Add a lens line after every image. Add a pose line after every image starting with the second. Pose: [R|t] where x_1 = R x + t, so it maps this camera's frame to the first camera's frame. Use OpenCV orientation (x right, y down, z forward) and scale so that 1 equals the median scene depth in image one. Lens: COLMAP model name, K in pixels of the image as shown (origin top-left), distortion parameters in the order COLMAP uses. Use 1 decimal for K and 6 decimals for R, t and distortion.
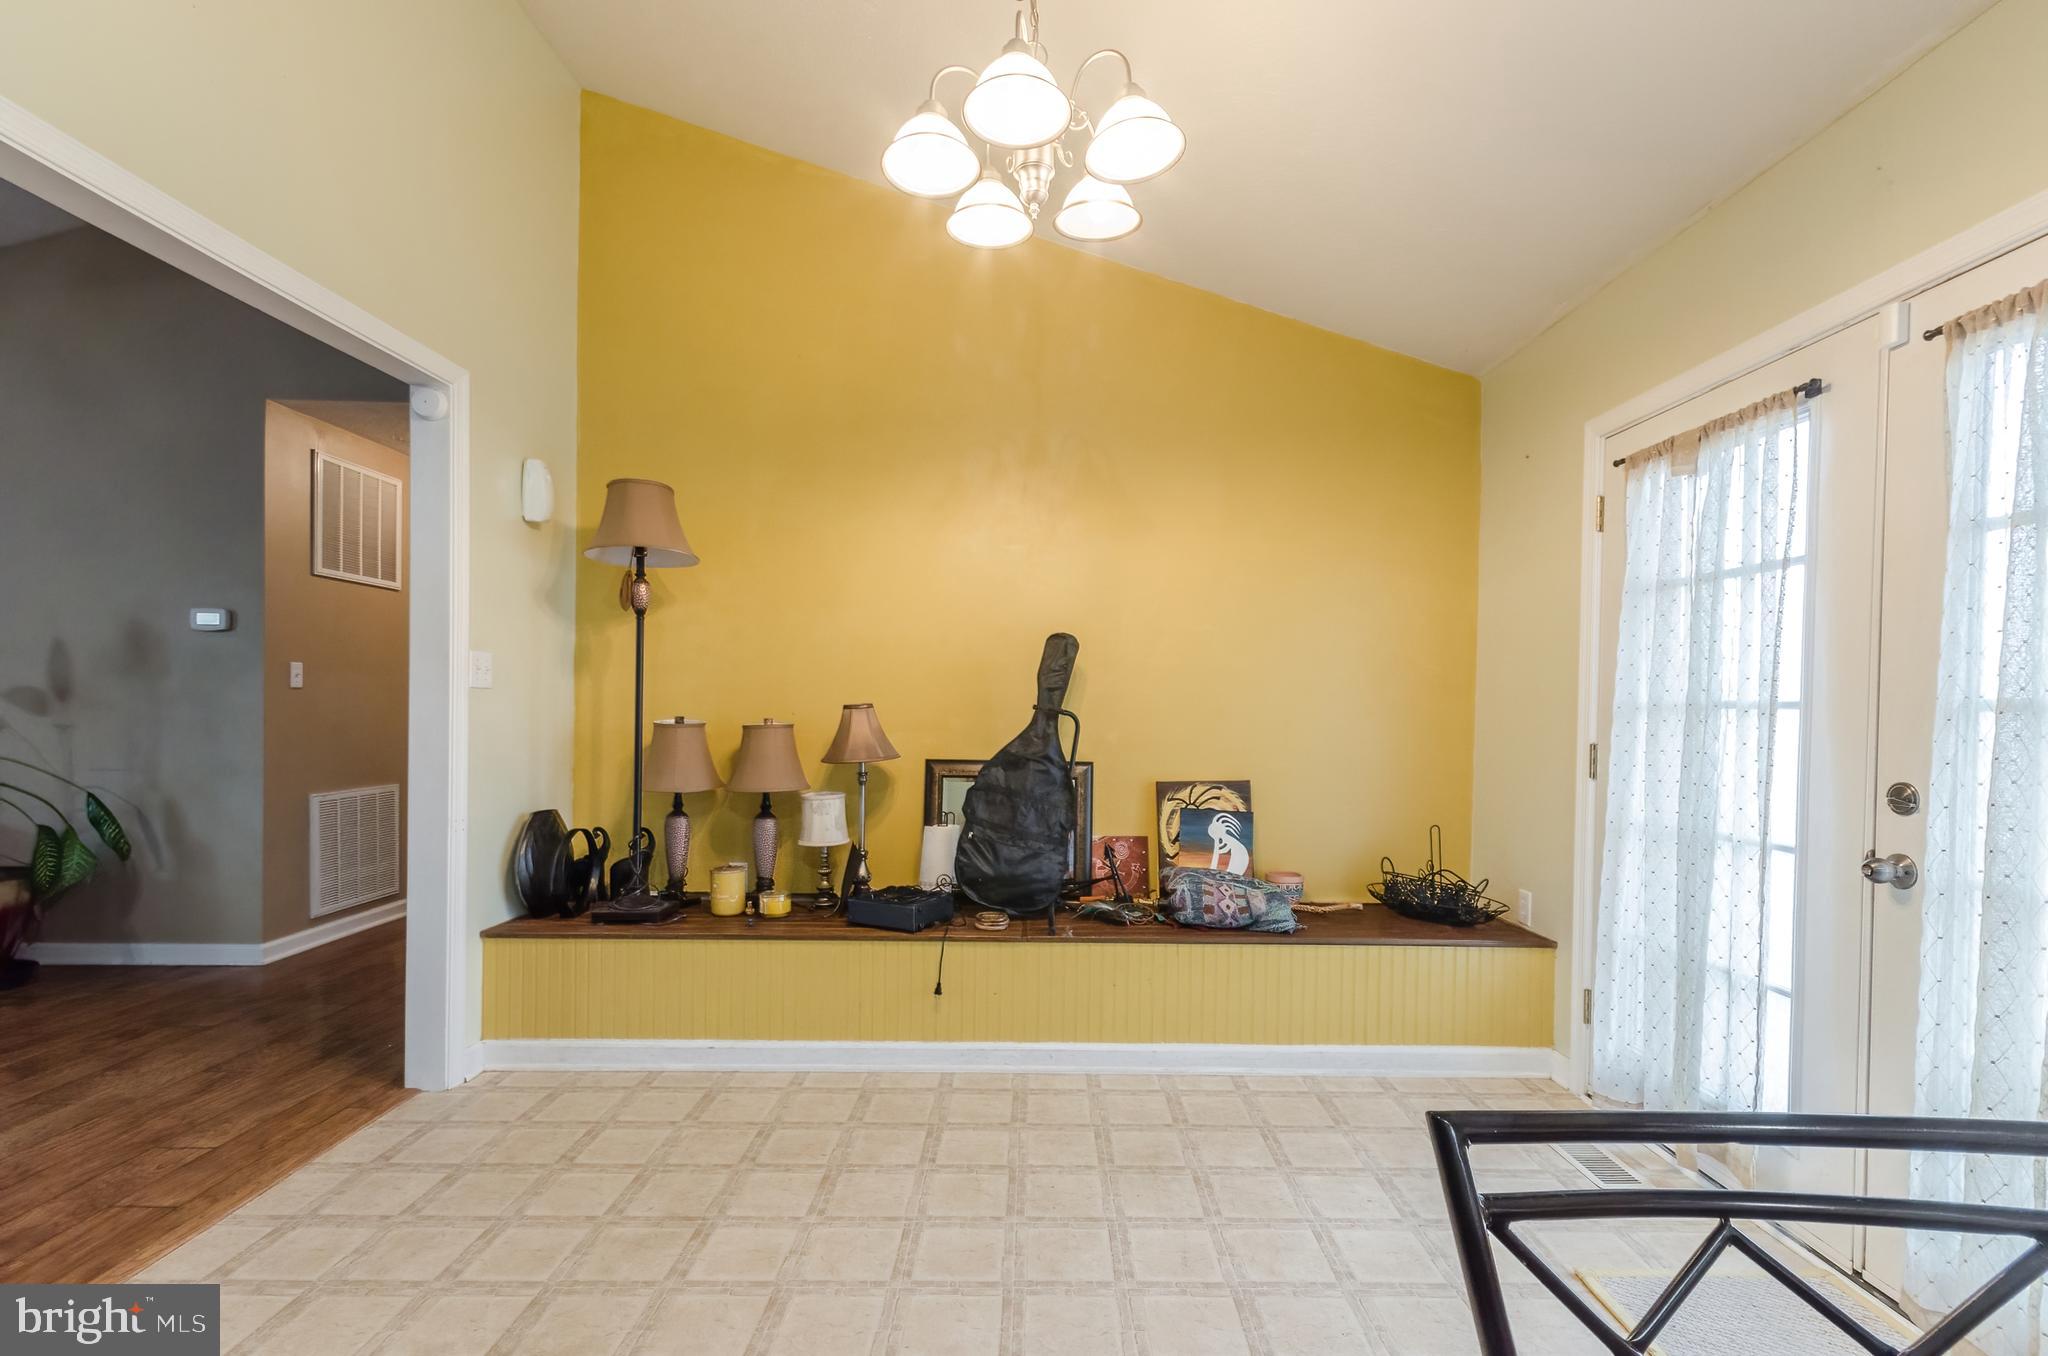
lens RADIAL K [[907.4, 0, 1050.7], [0, 907.4, 719.4], [0, 0, 1]] dist [0.005576, 0.000424]
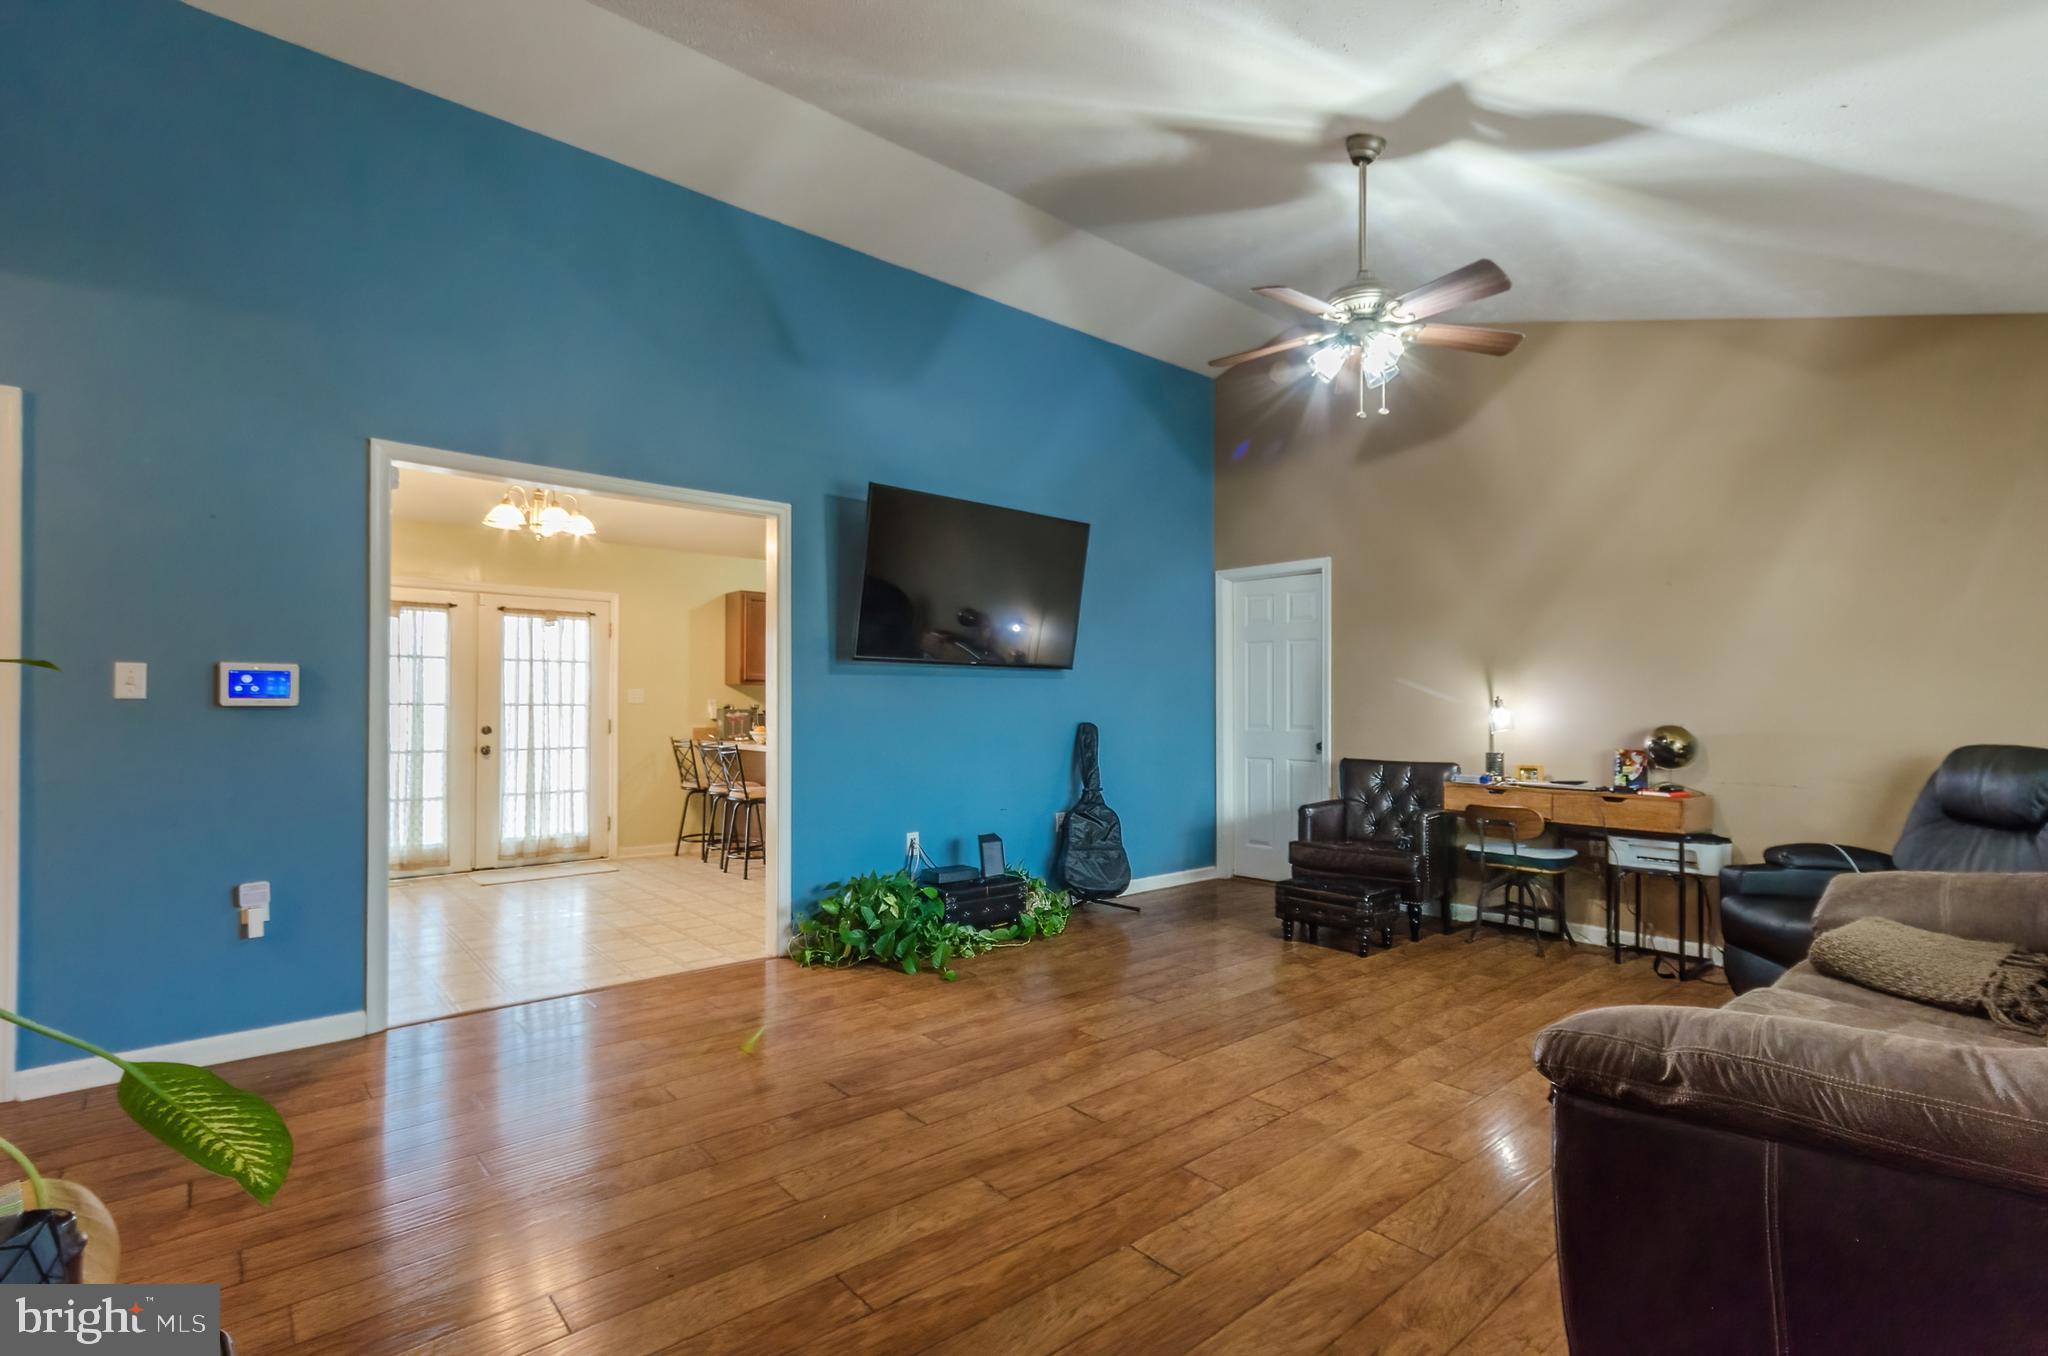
lens RADIAL K [[956.2, 0, 1058.1], [0, 956.2, 692.4], [0, 0, 1]] dist [0.003106, -0.000023]
pose [[-0.645211, -0.001956, 0.764002, -1.915639], [0.001571, 0.999991, 0.003887, -0.041976], [-0.764003, 0.003708, -0.645202, 0.955335]]
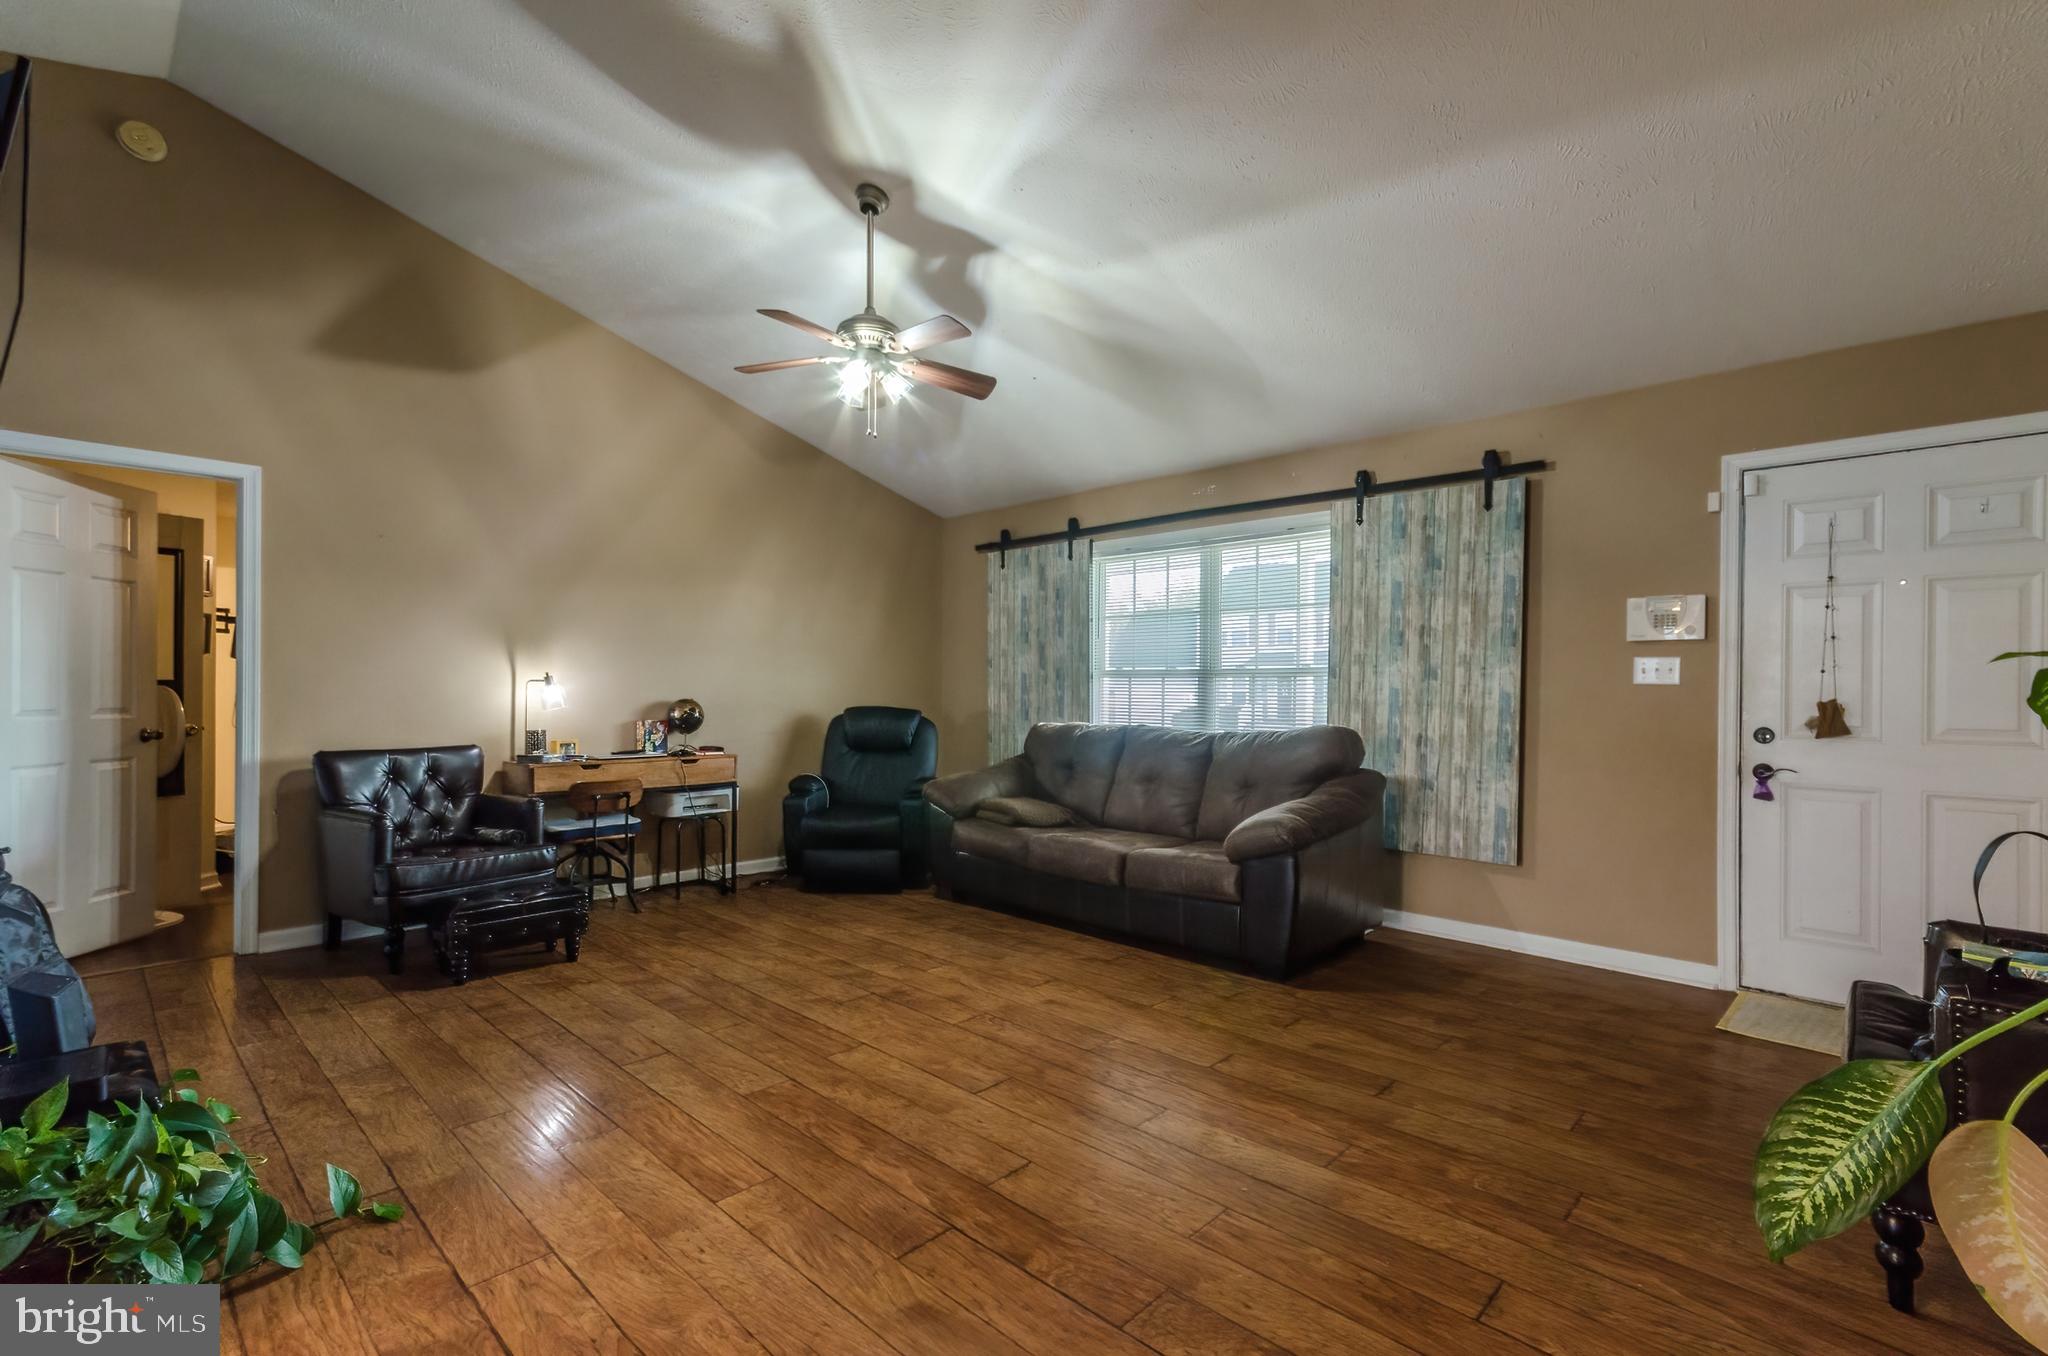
lens RADIAL K [[911.7, 0, 1053.3], [0, 911.7, 689.4], [0, 0, 1]] dist [0.003191, 0.000278]
pose [[-0.692343, -0.017558, -0.721355, -0.702308], [-0.028151, 0.999600, 0.002689, -0.028605], [0.721019, 0.022169, -0.692560, 0.996608]]
